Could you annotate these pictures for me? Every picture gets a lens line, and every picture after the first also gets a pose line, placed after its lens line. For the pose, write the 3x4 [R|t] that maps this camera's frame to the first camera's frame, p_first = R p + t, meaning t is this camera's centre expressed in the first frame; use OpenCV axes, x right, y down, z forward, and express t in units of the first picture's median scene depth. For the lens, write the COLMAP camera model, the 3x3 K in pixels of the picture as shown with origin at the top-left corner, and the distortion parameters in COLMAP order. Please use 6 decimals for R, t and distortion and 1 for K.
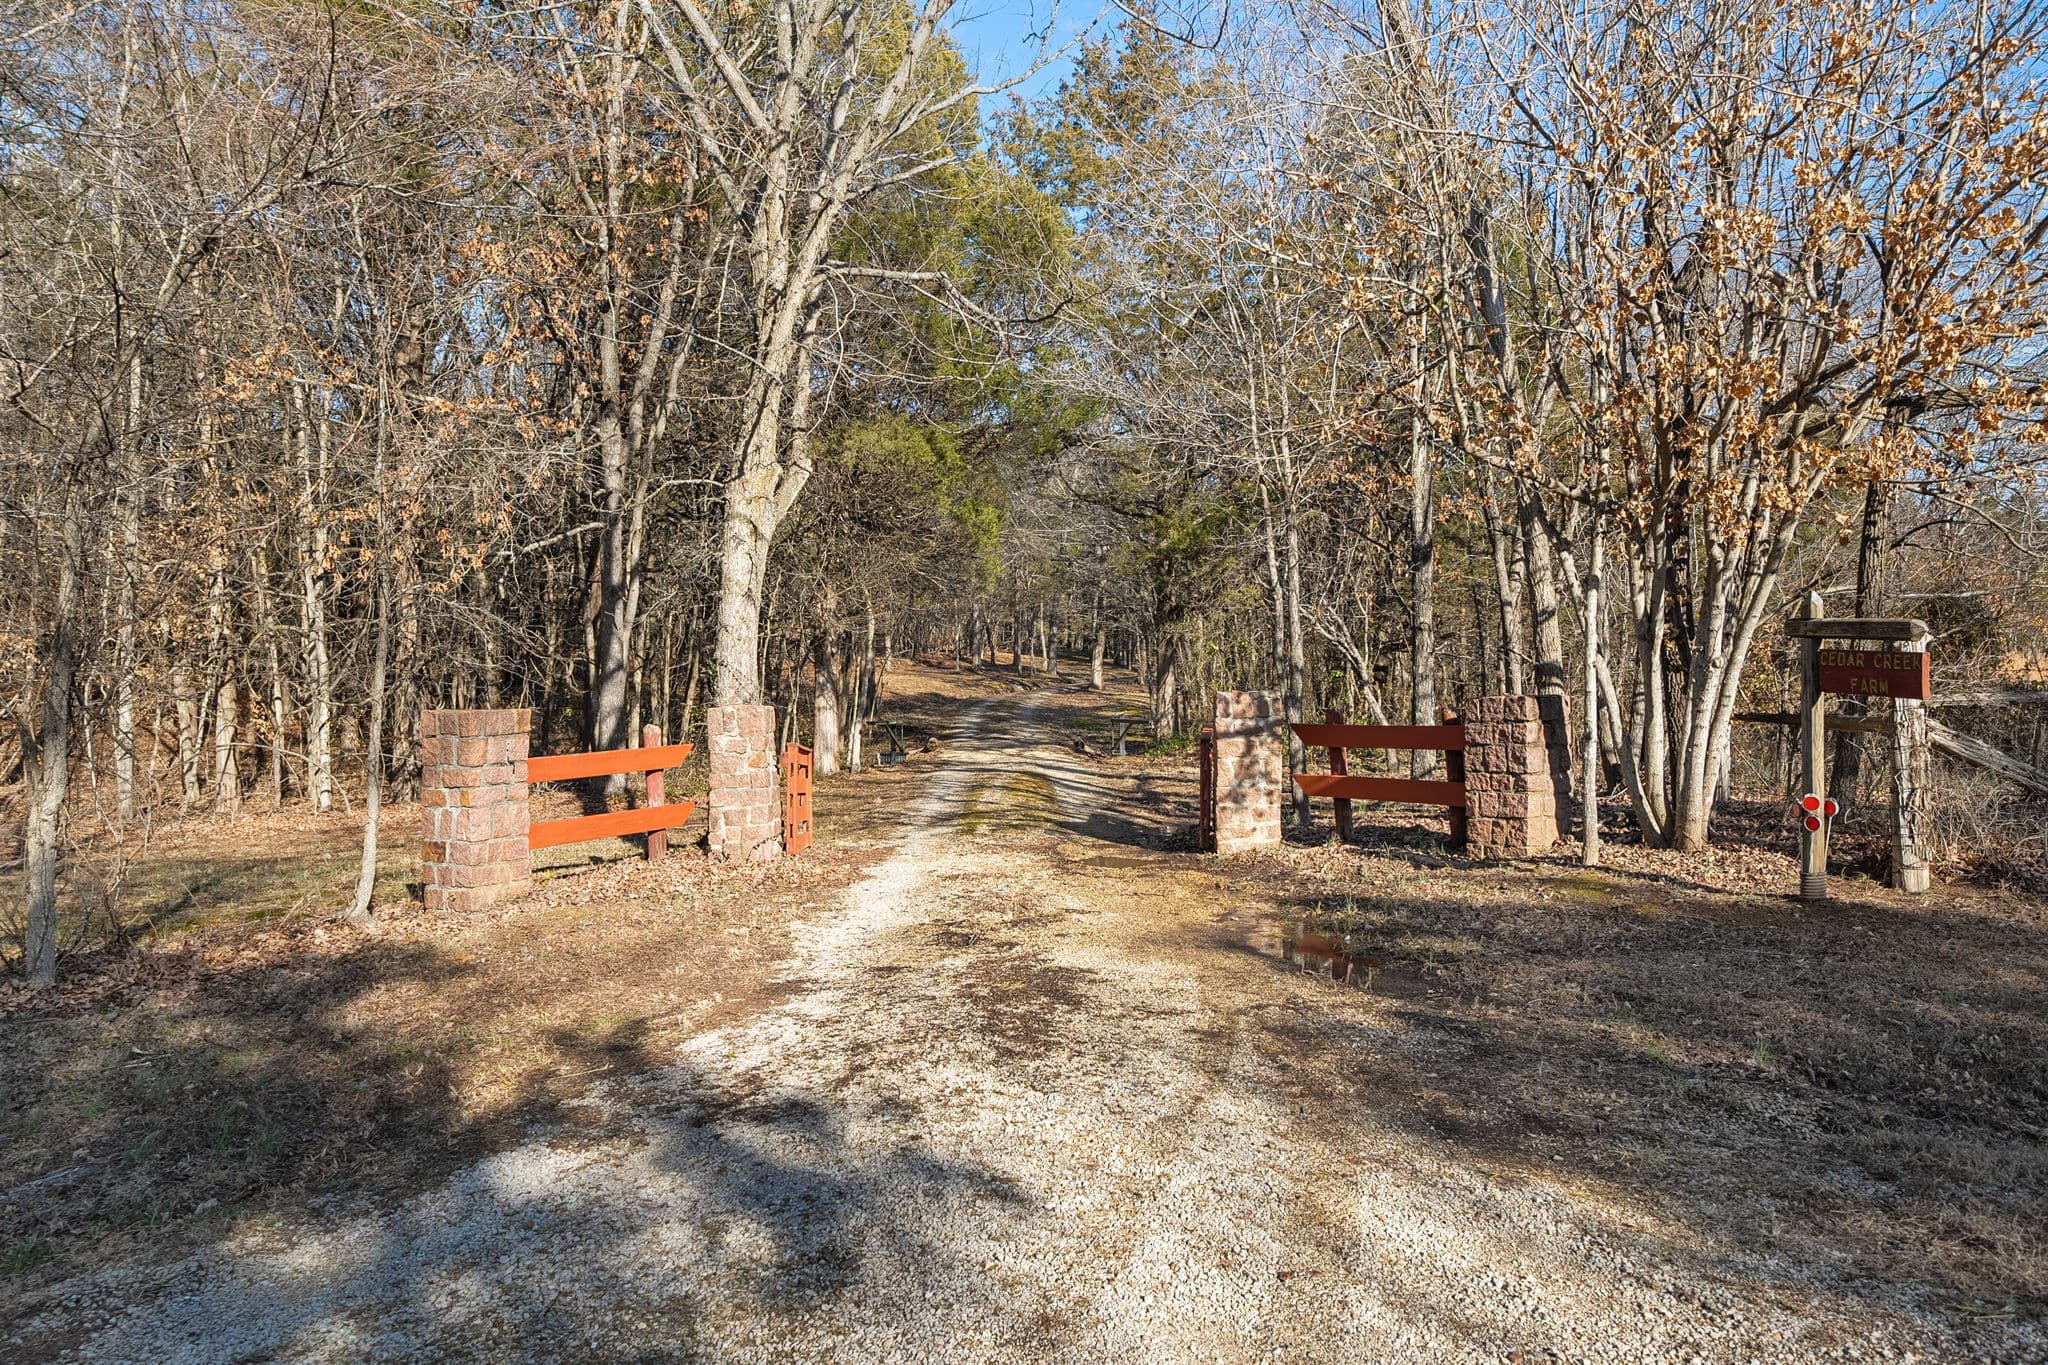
lens RADIAL K [[1468.1, 0, 1019.6], [0, 1468.1, 661.7], [0, 0, 1]] dist [-0.003034, 0.002598]
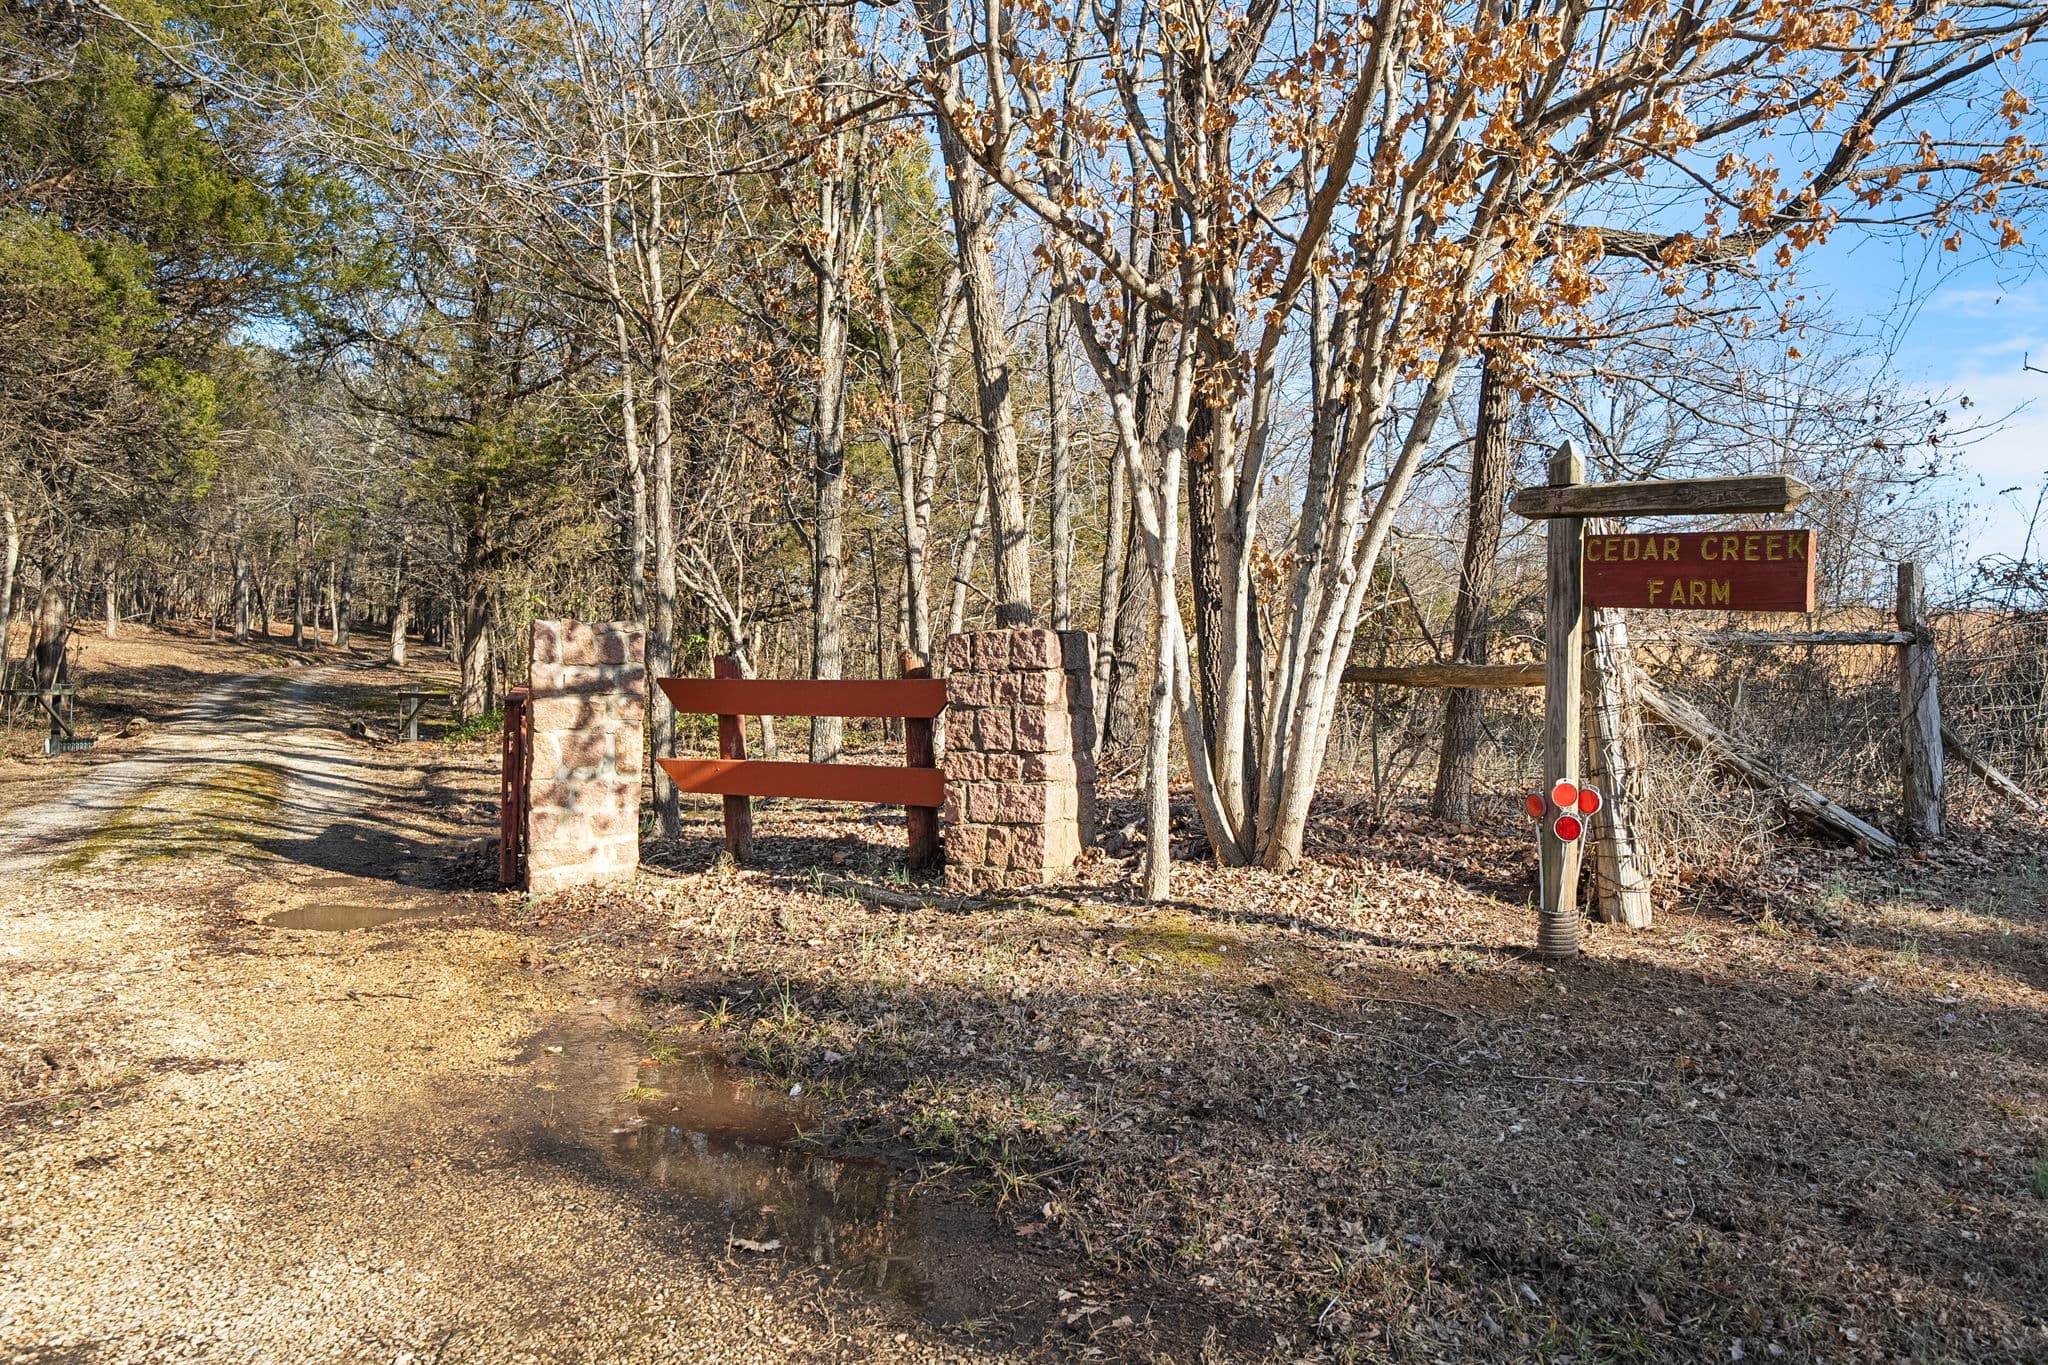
lens RADIAL K [[1468.1, 0, 1019.6], [0, 1468.1, 661.7], [0, 0, 1]] dist [-0.003034, 0.002598]
pose [[0.902644, 0.021345, 0.429858, 0.054341], [-0.023868, 0.999715, 0.000479, 0.031040], [-0.429725, -0.010692, 0.902897, 0.364094]]
